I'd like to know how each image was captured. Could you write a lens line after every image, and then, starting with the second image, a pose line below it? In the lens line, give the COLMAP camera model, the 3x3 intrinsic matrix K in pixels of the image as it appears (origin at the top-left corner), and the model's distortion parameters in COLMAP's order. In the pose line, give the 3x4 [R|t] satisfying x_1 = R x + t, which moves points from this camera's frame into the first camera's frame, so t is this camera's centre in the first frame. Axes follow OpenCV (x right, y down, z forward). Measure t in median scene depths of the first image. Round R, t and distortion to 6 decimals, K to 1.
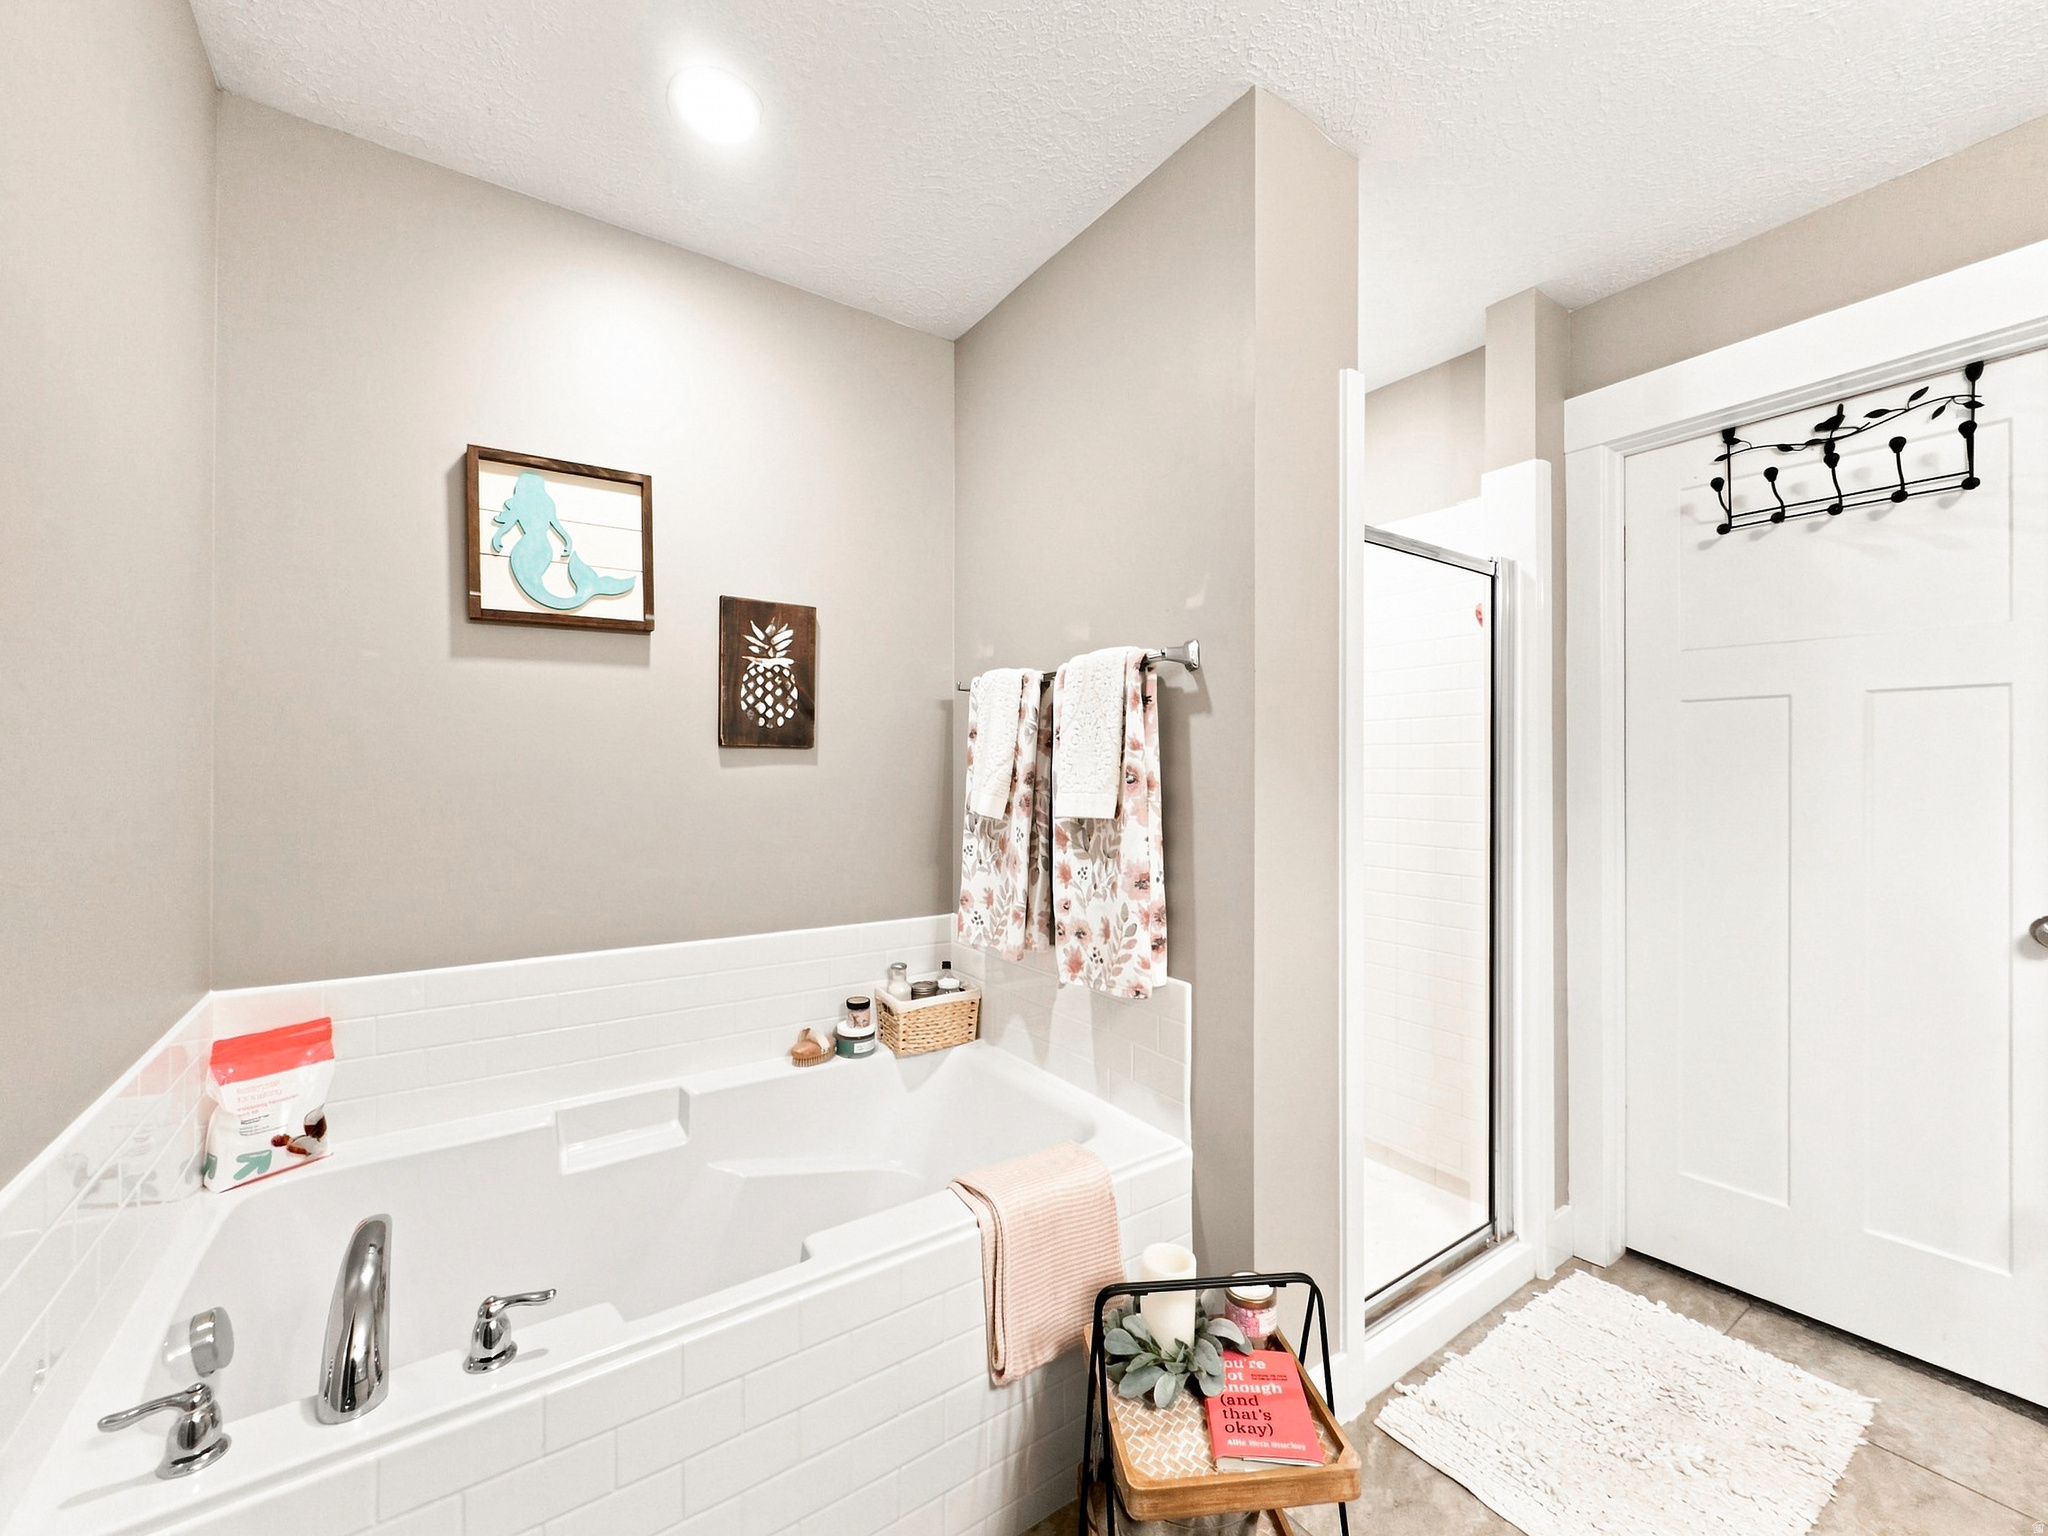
lens RADIAL K [[828.8, 0, 1024.0], [0, 828.8, 768.0], [0, 0, 1]] dist [-0.000566, 0.000369]
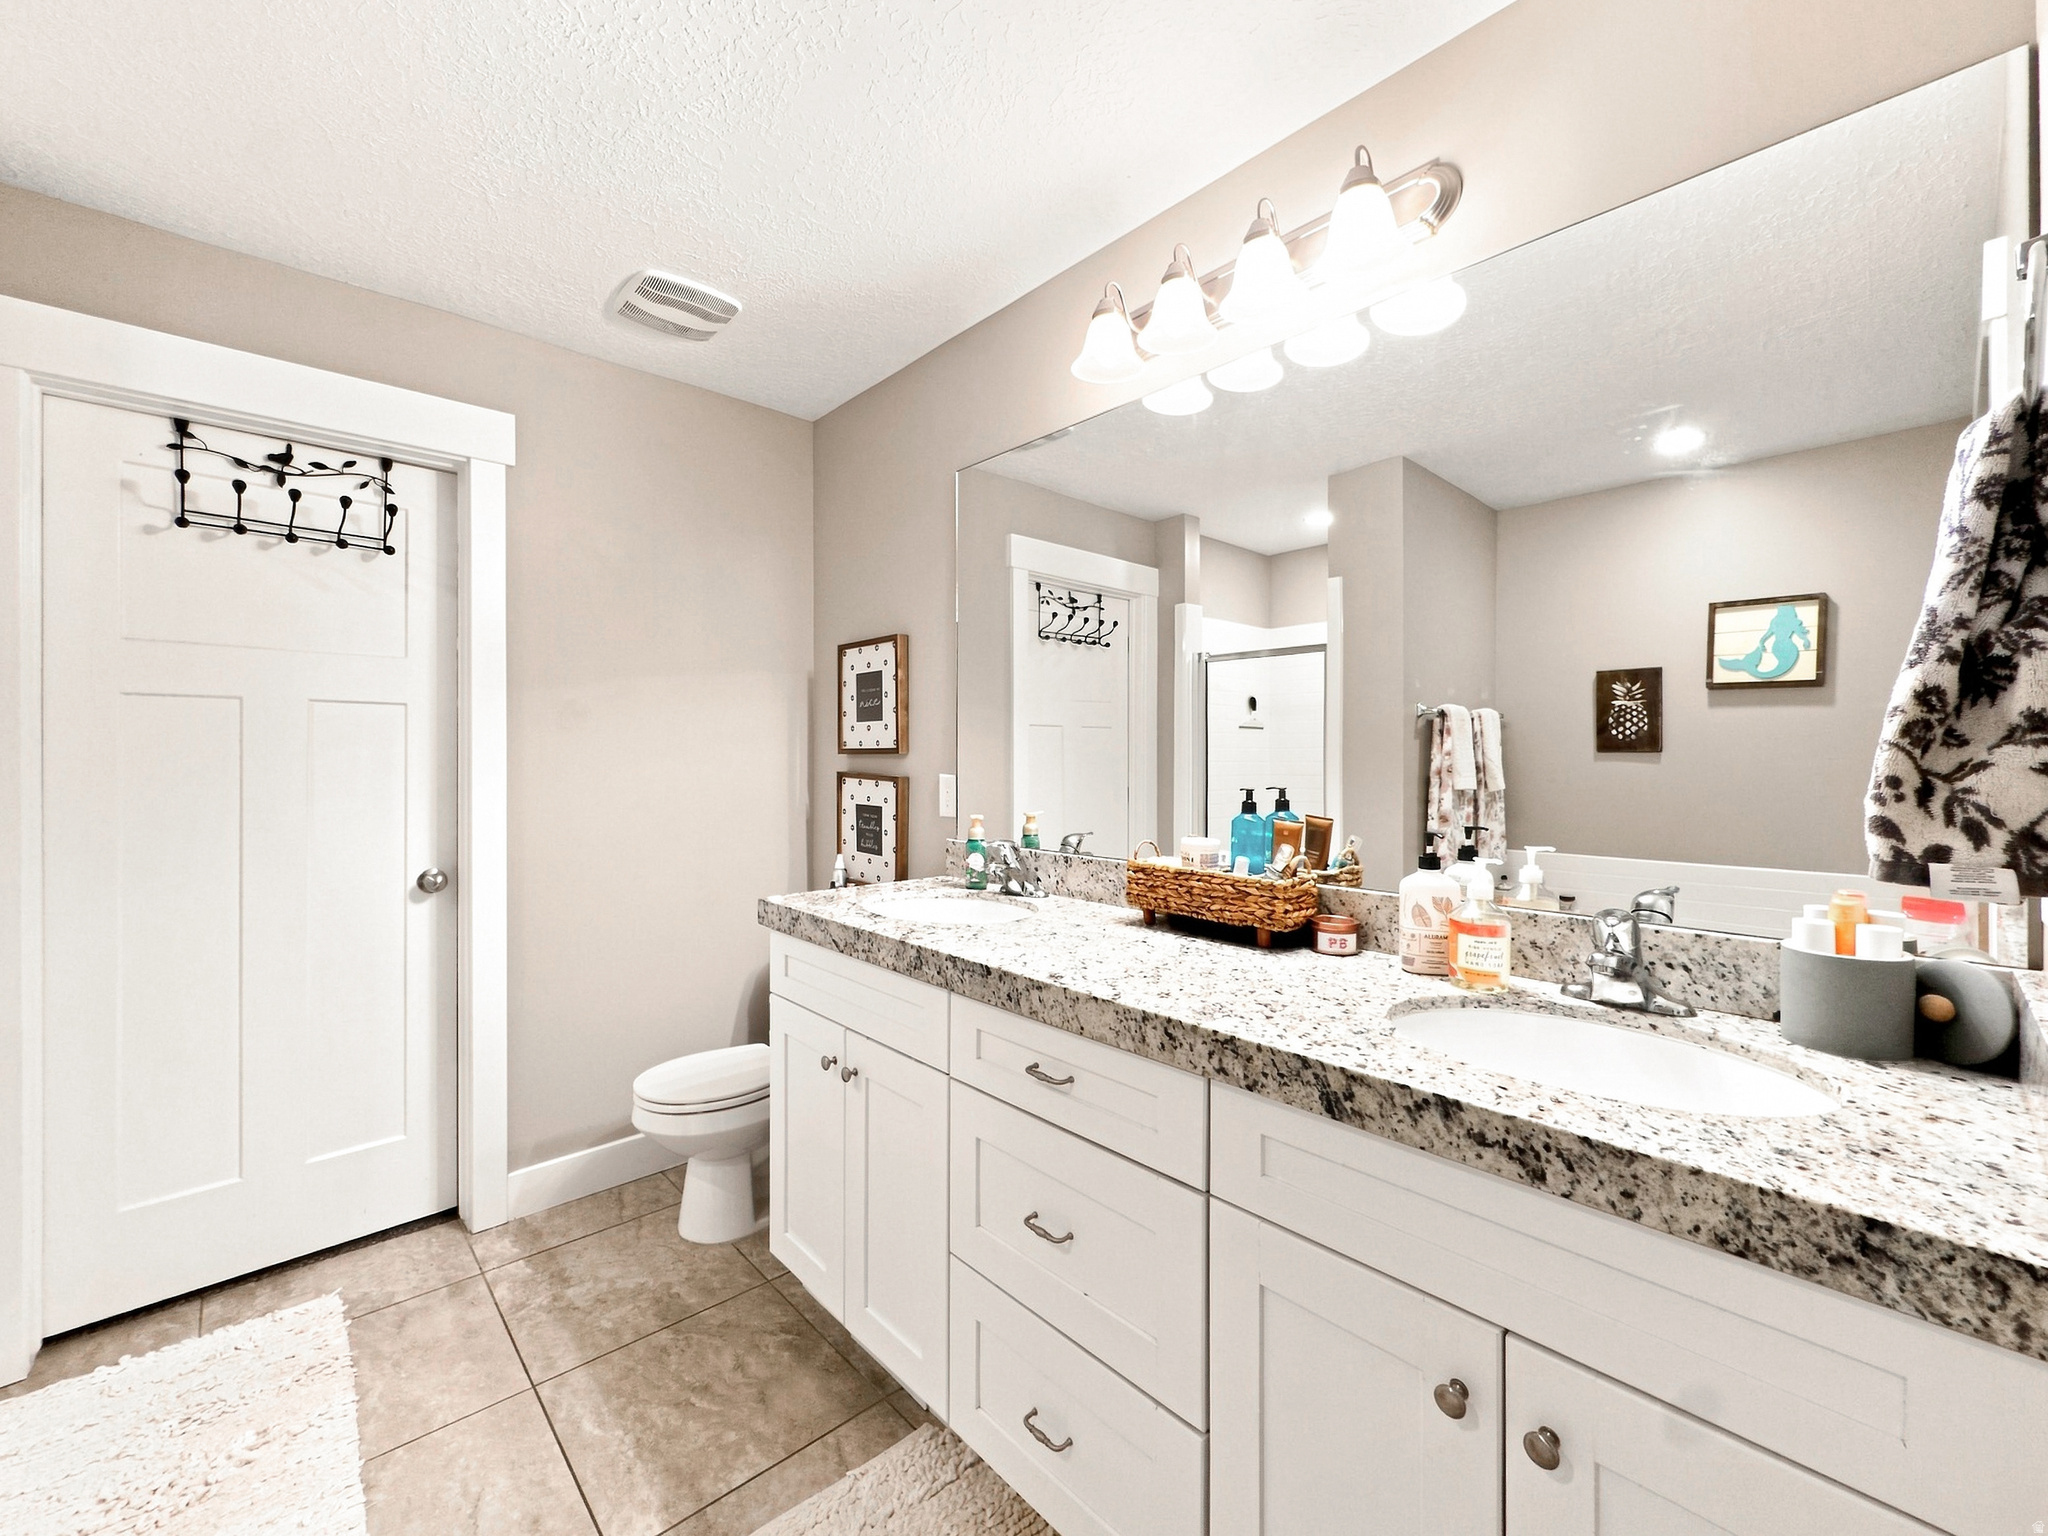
lens RADIAL K [[839.0, 0, 1025.2], [0, 839.0, 754.0], [0, 0, 1]] dist [0.000463, -0.000123]
pose [[-0.130709, -0.001822, 0.991419, -0.279402], [-0.008274, 0.999965, 0.000747, -0.025864], [-0.991386, -0.008106, -0.130720, 0.150760]]
